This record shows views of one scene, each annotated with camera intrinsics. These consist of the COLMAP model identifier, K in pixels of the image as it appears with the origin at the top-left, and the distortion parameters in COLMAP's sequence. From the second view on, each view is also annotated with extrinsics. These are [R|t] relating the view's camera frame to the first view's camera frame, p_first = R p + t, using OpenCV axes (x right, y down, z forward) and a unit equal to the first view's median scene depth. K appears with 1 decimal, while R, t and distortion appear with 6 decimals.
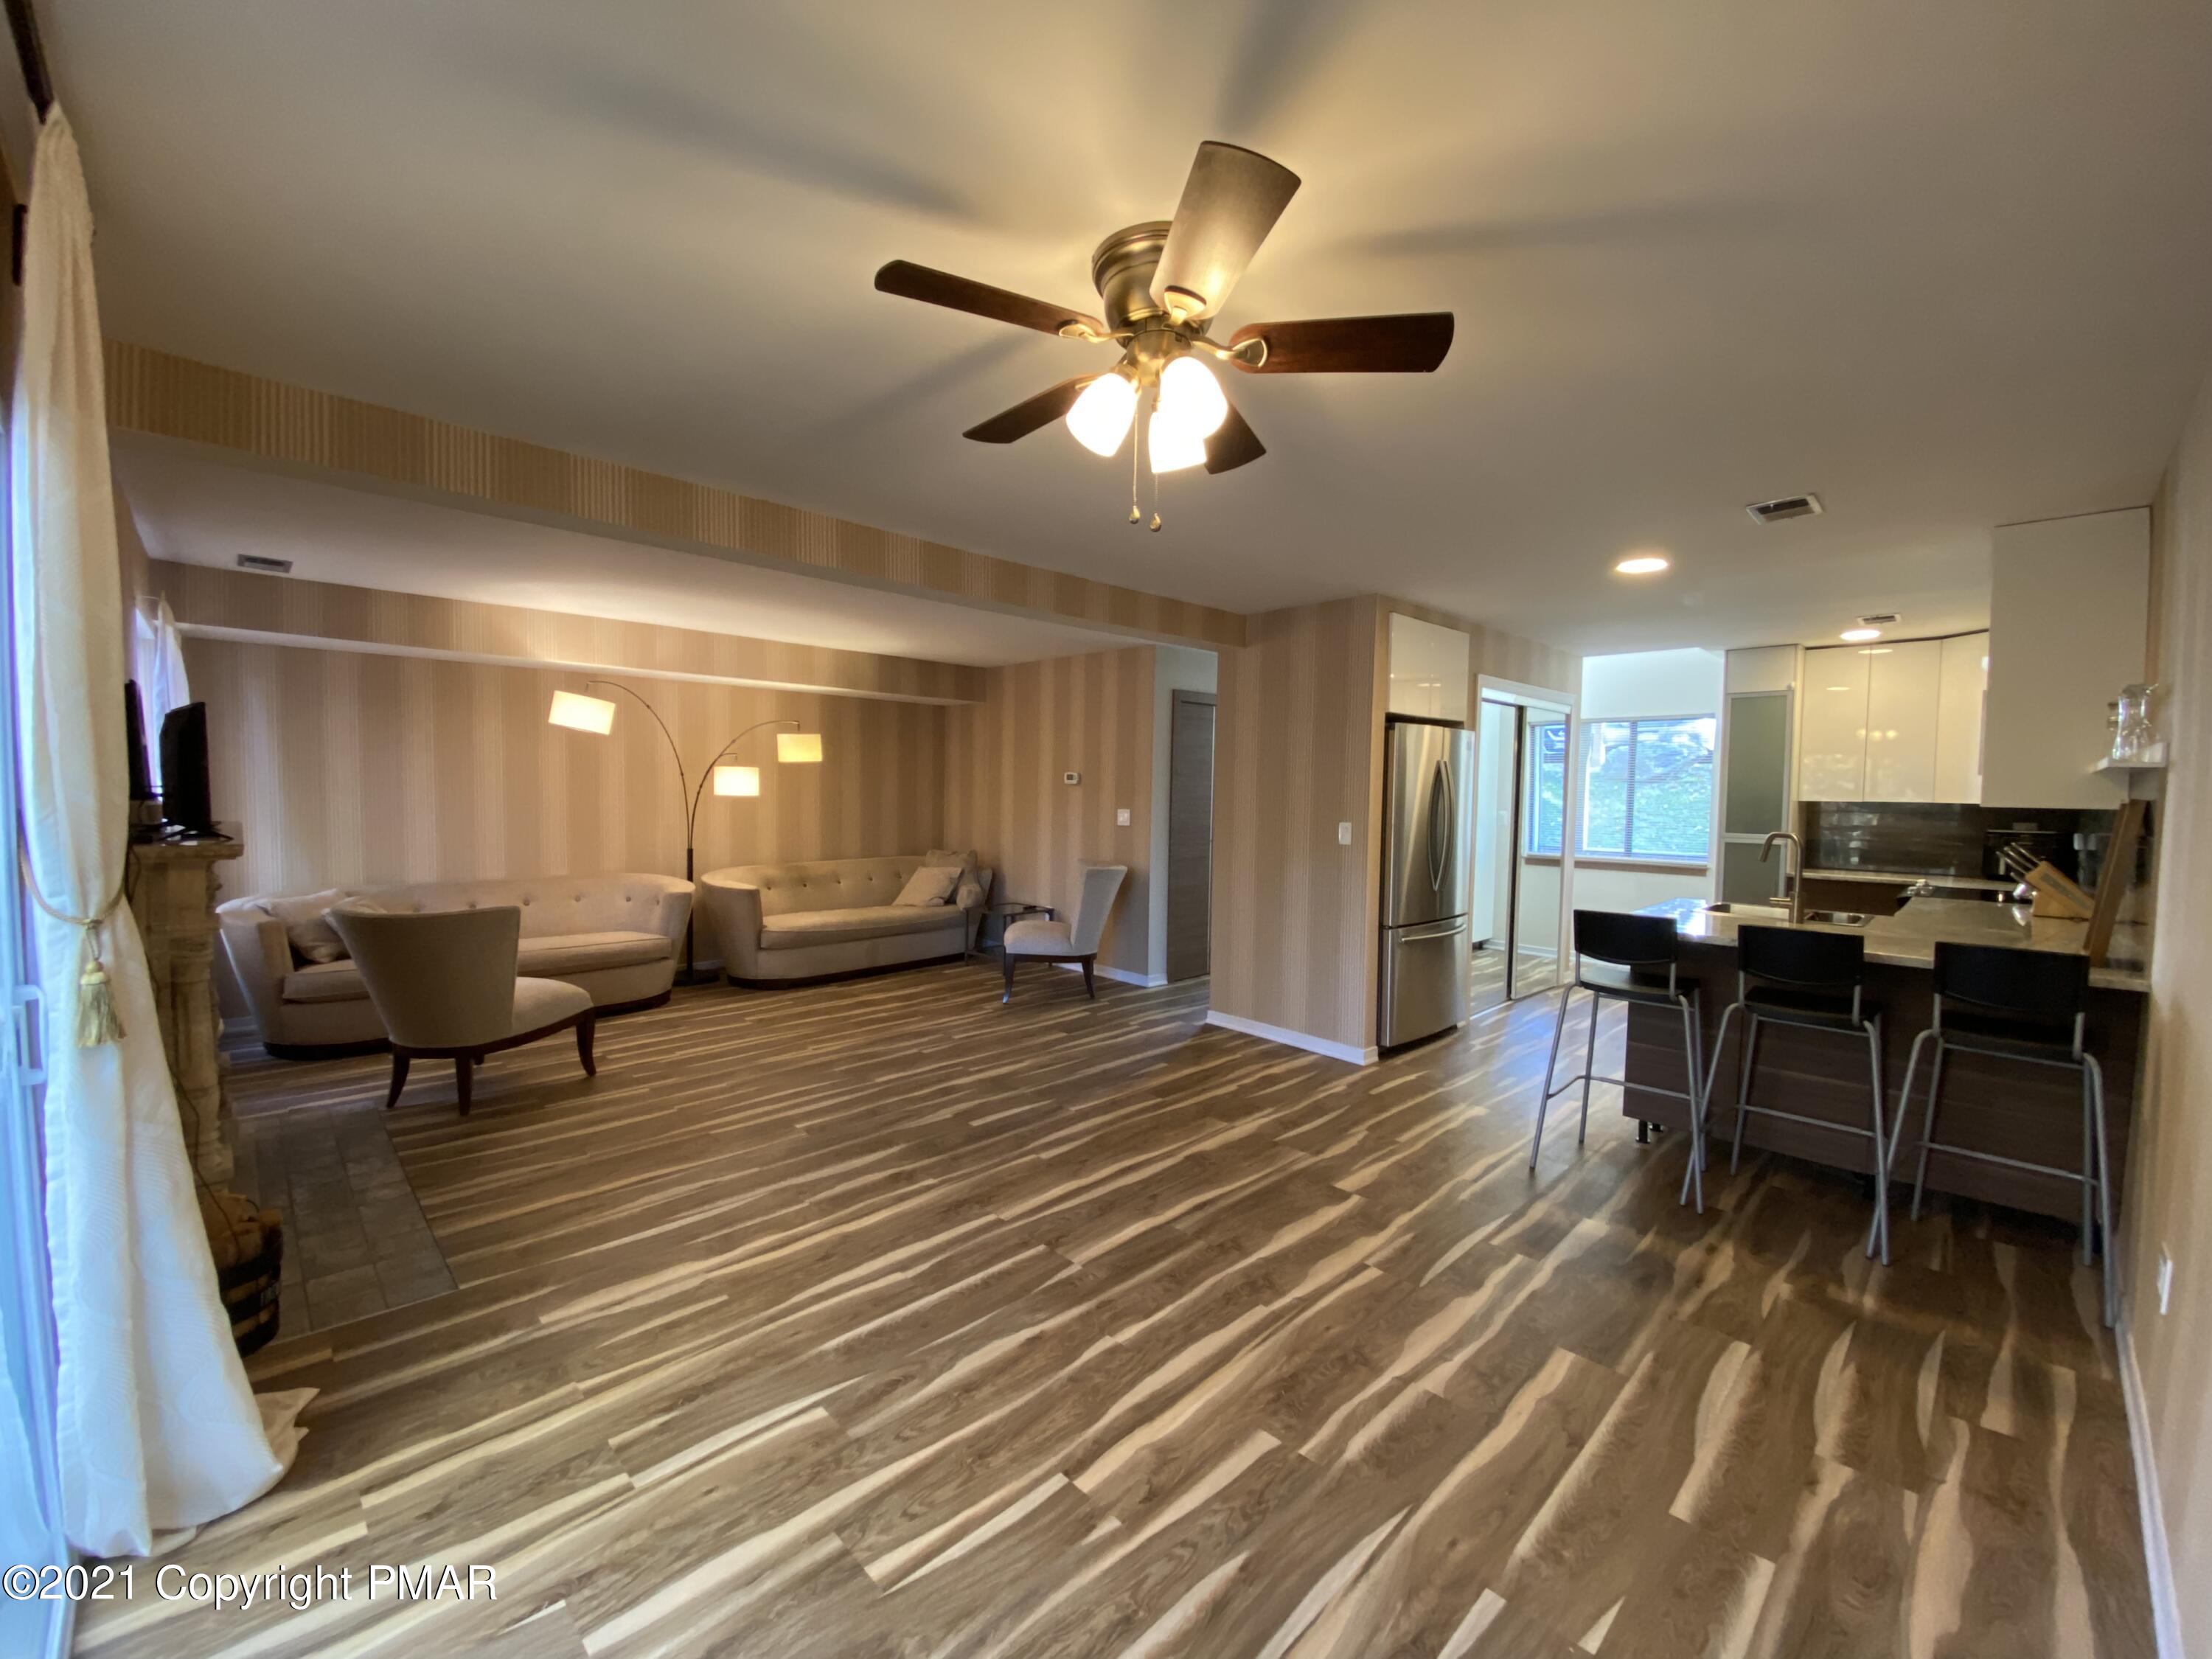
lens RADIAL K [[898.1, 0, 1106.0], [0, 898.1, 829.5], [0, 0, 1]] dist [0.002490, -0.003945]
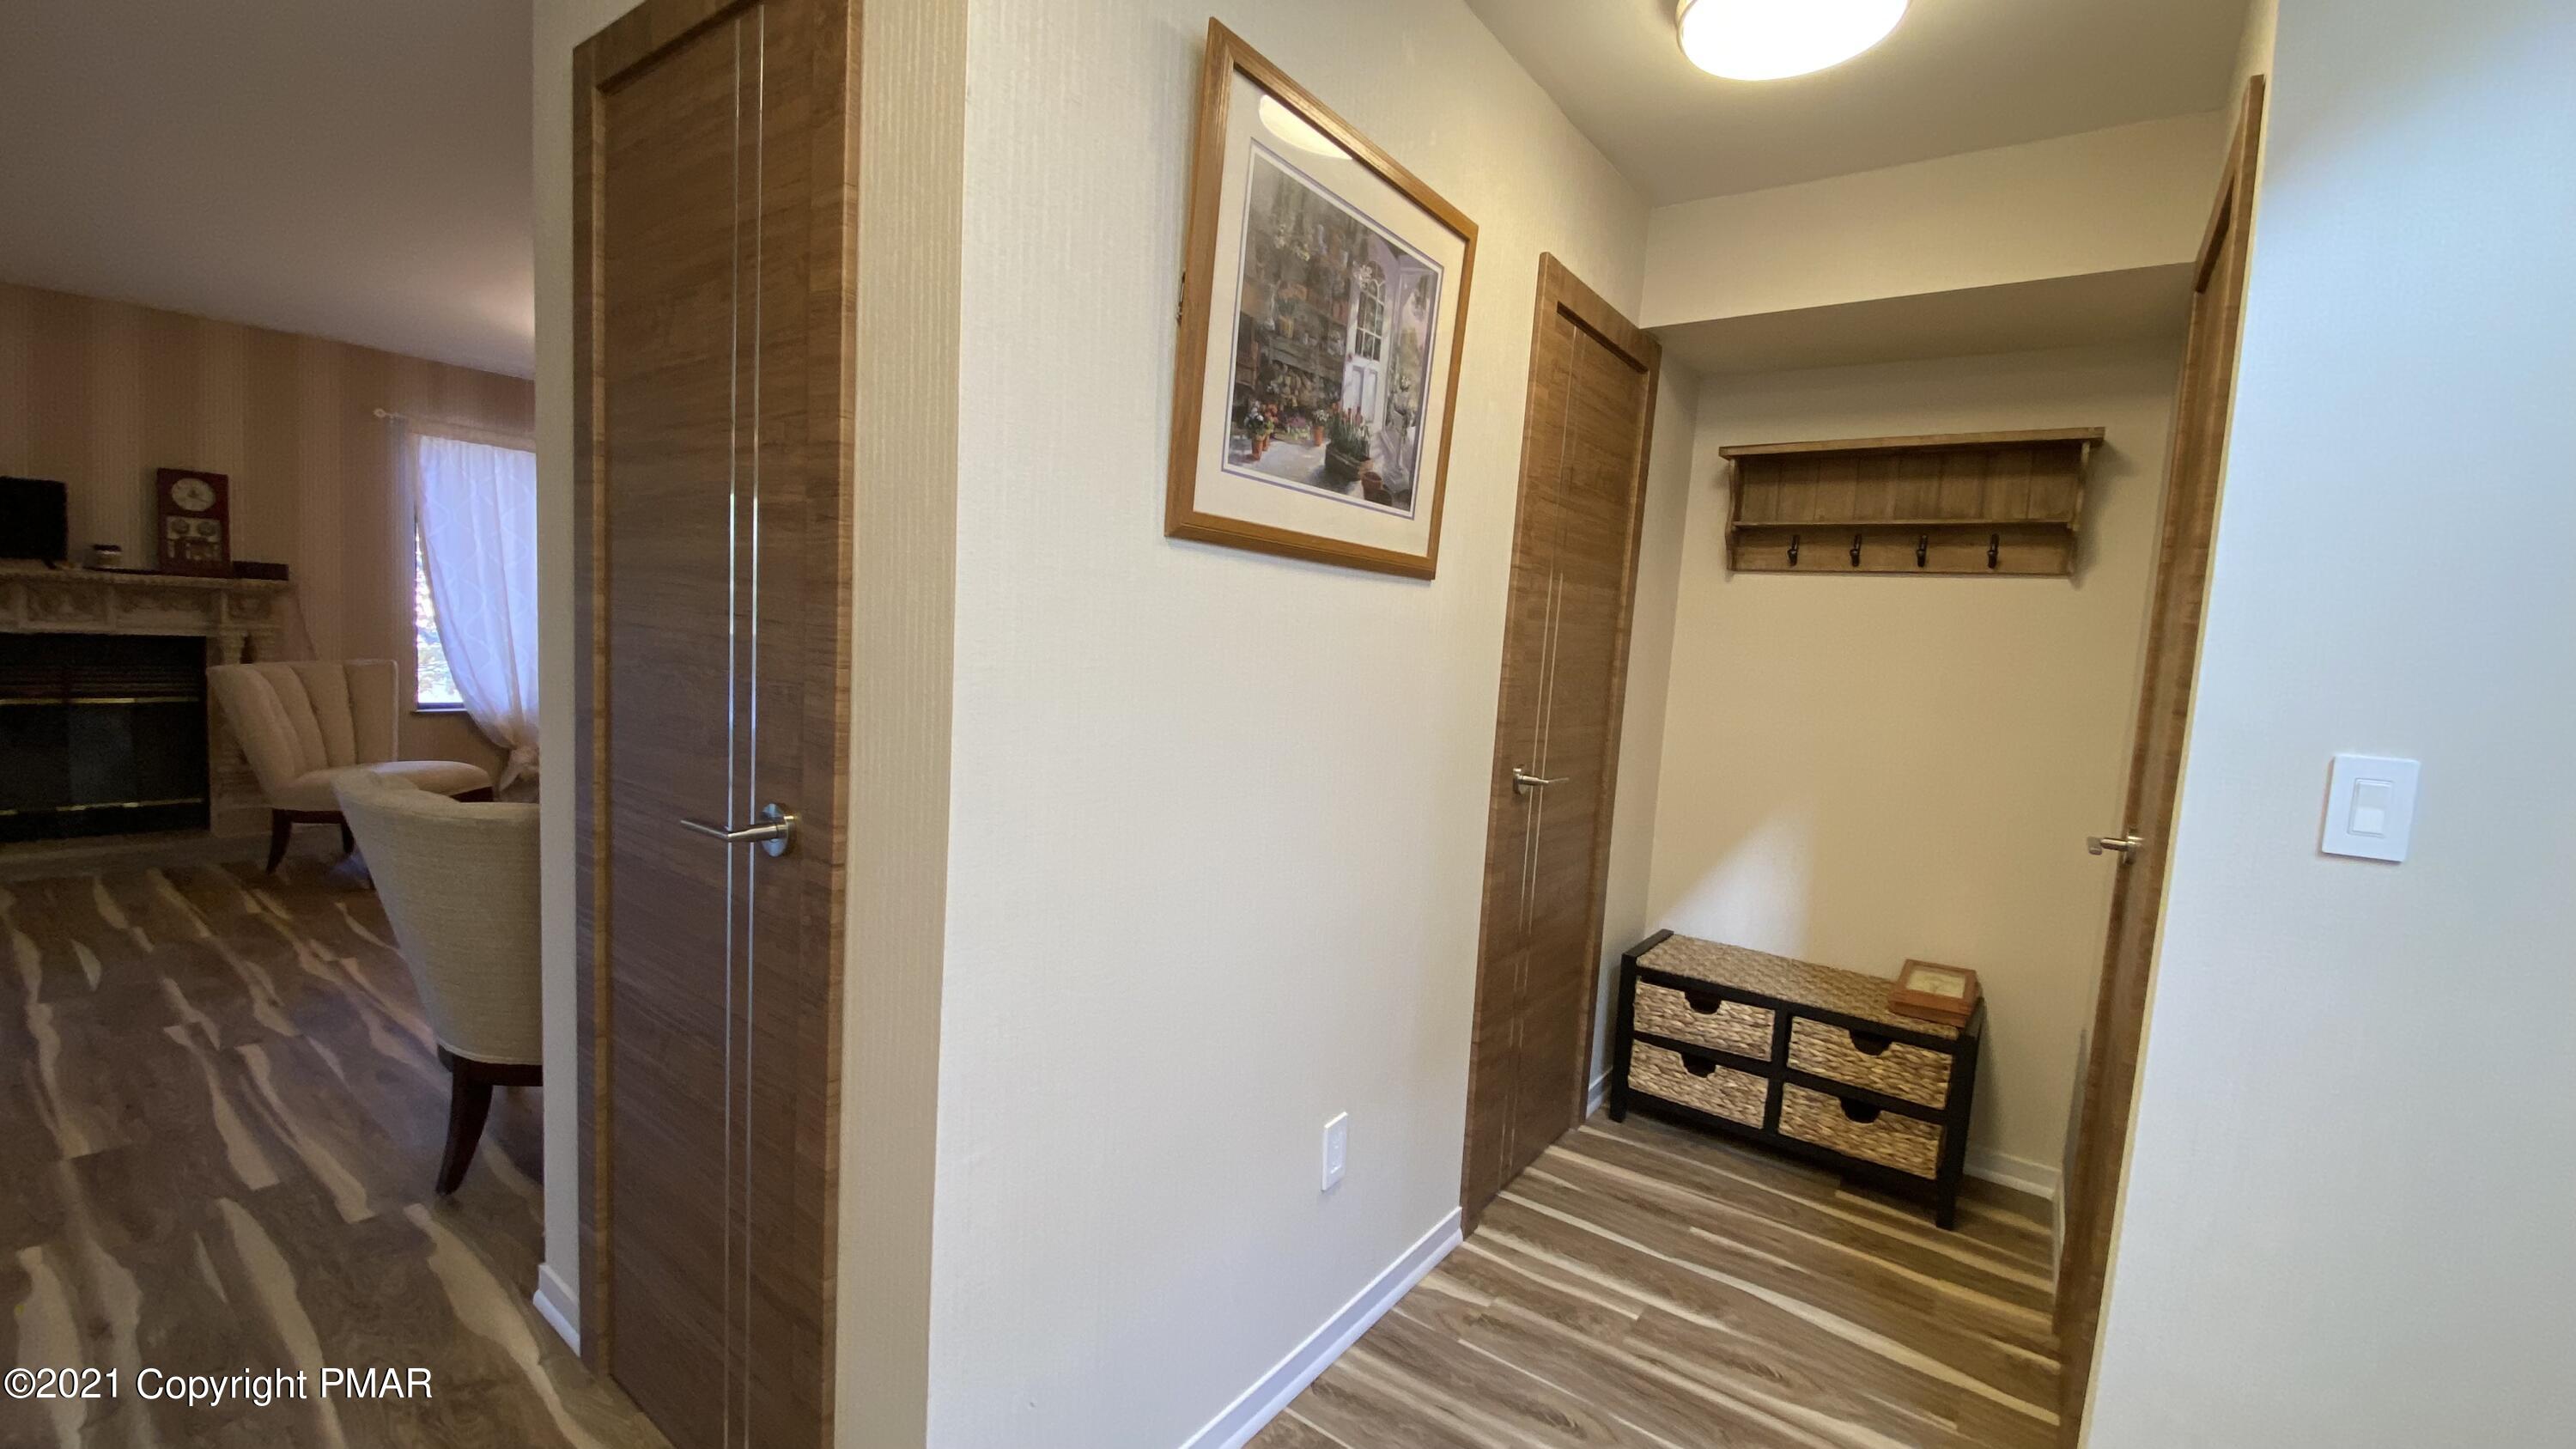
lens RADIAL K [[1053.4, 0, 1285.5], [0, 1053.4, 738.3], [0, 0, 1]] dist [-0.032123, -0.000237]
pose [[0.163626, 0.090042, -0.982405, 0.658299], [-0.120908, 0.990149, 0.070614, -0.061985], [0.979085, 0.107227, 0.172901, 2.090920]]
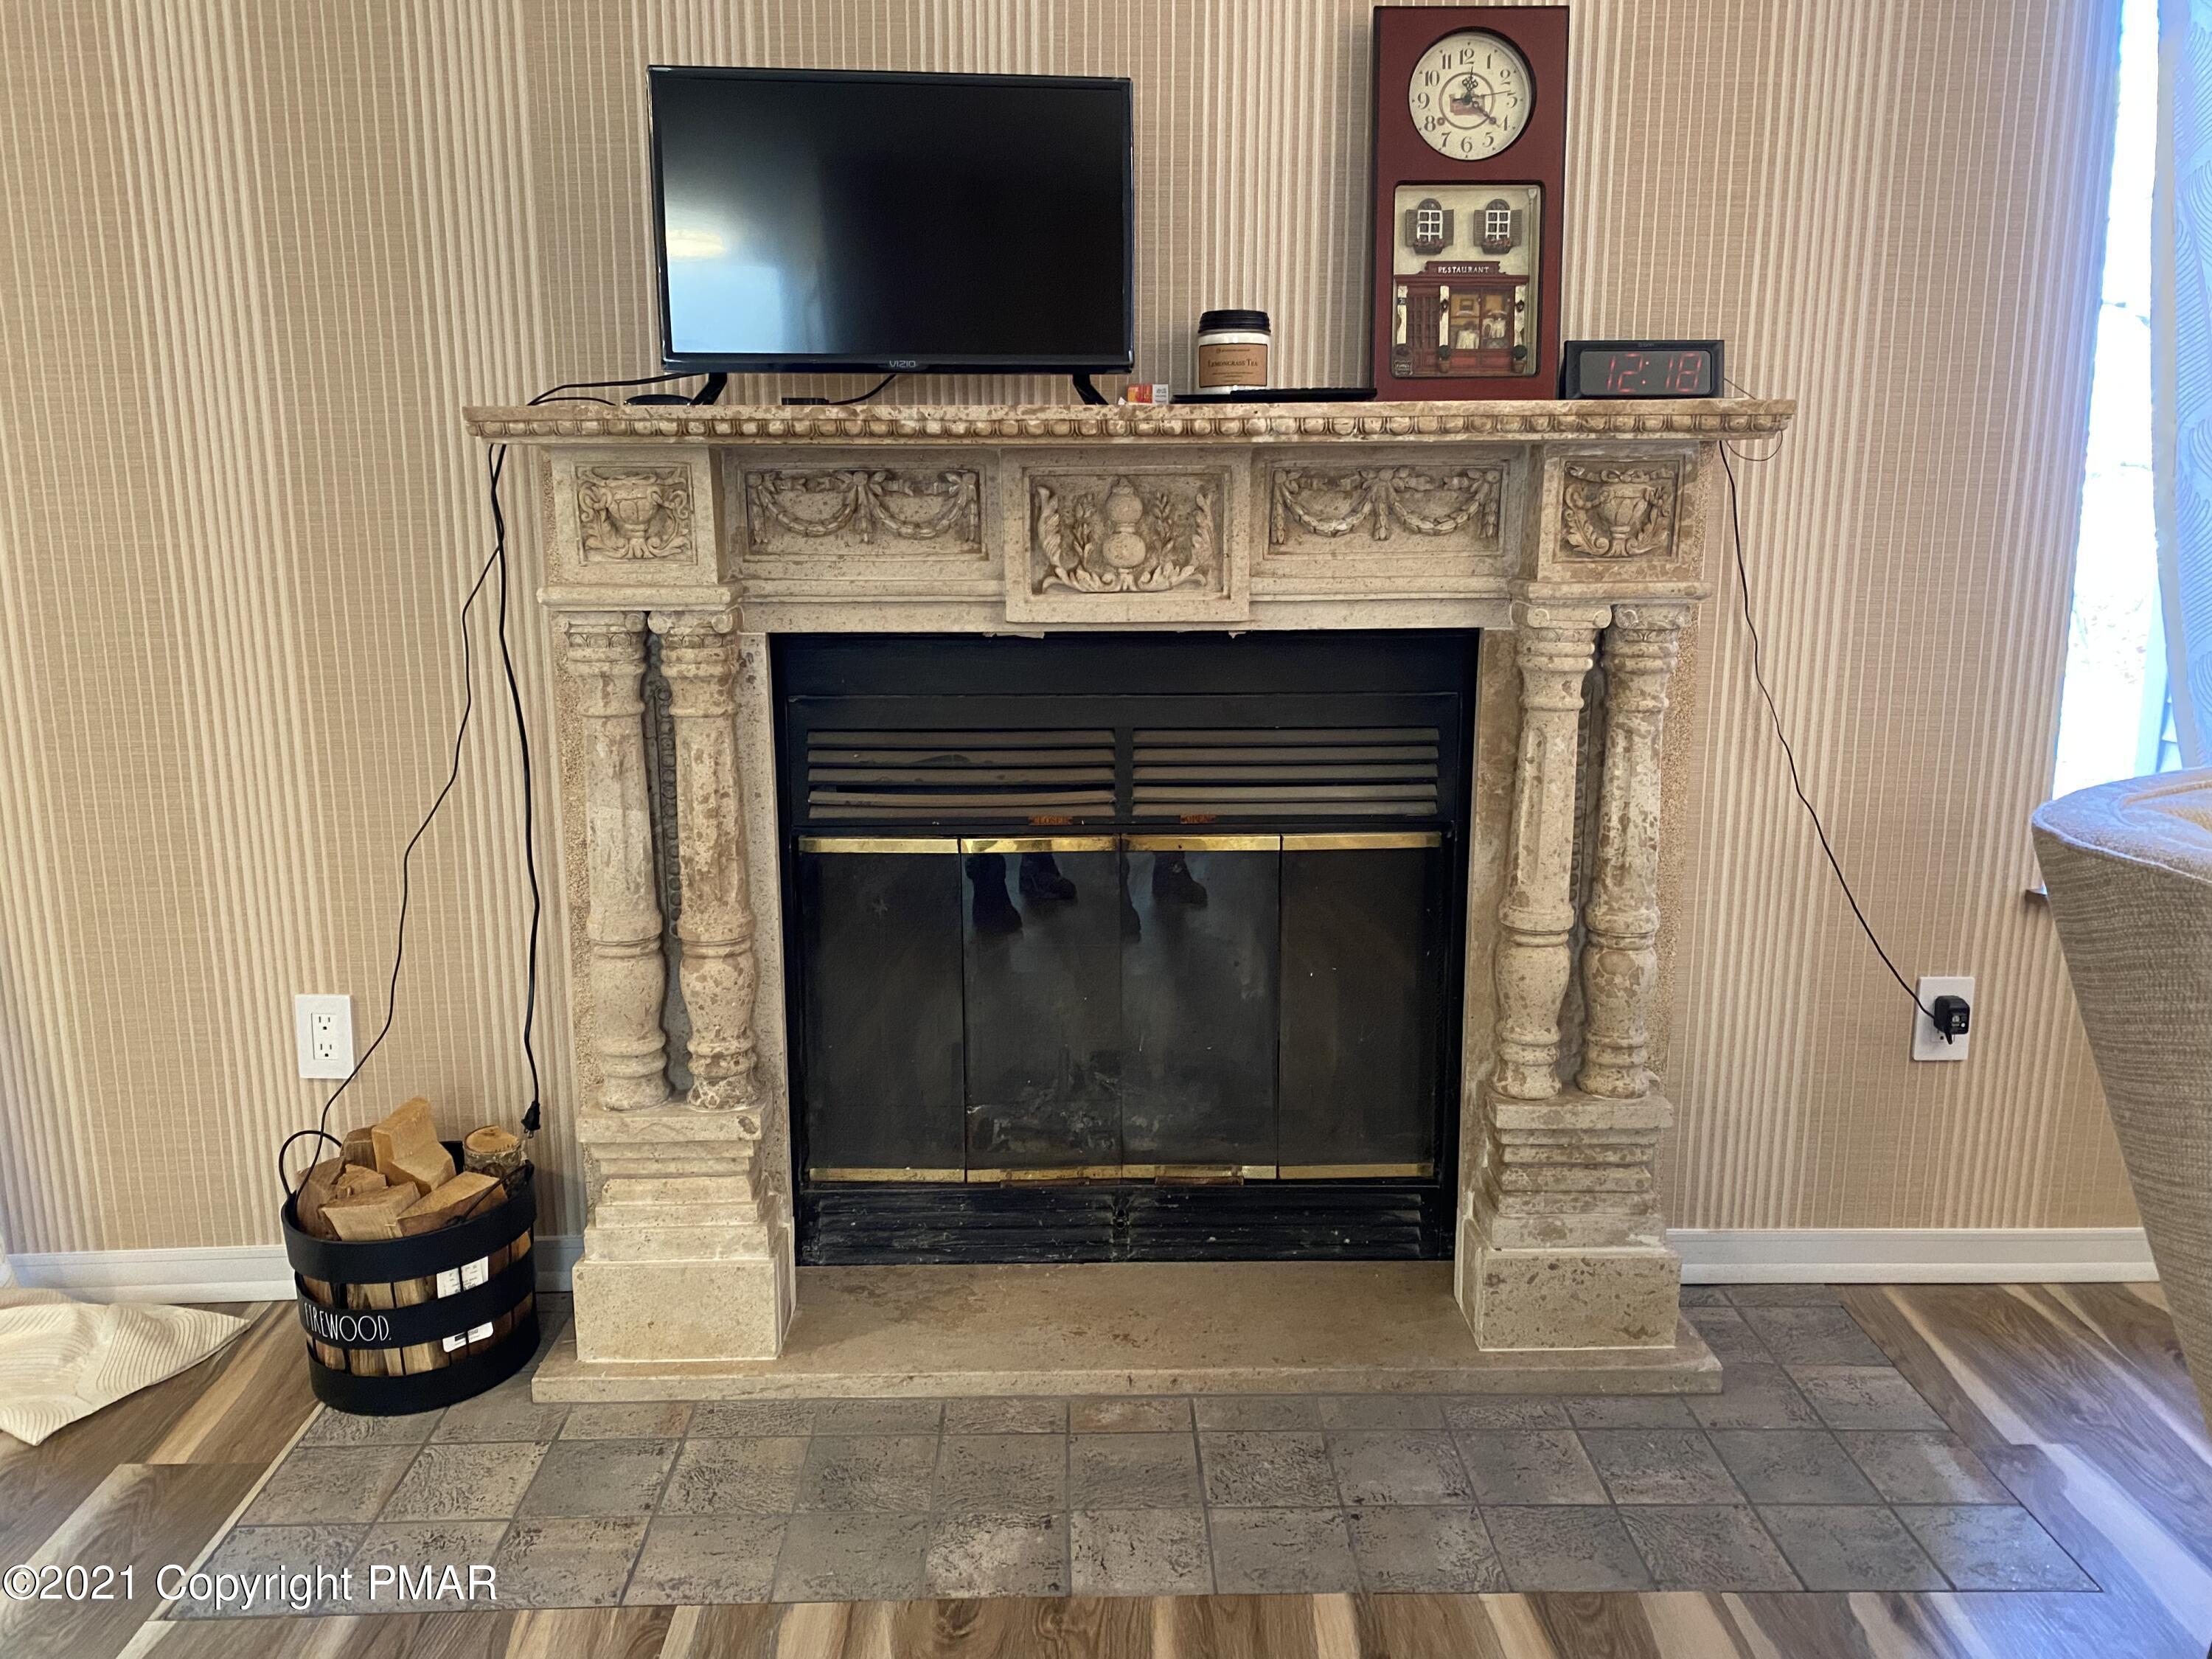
lens RADIAL K [[1658.7, 0, 1106.0], [0, 1658.7, 829.5], [0, 0, 1]] dist [0.004968, -0.004781]
pose [[-0.689617, 0.128270, -0.712724, -0.386387], [-0.049462, 0.973547, 0.223069, 0.016930], [0.722483, 0.189085, -0.665030, 1.214514]]
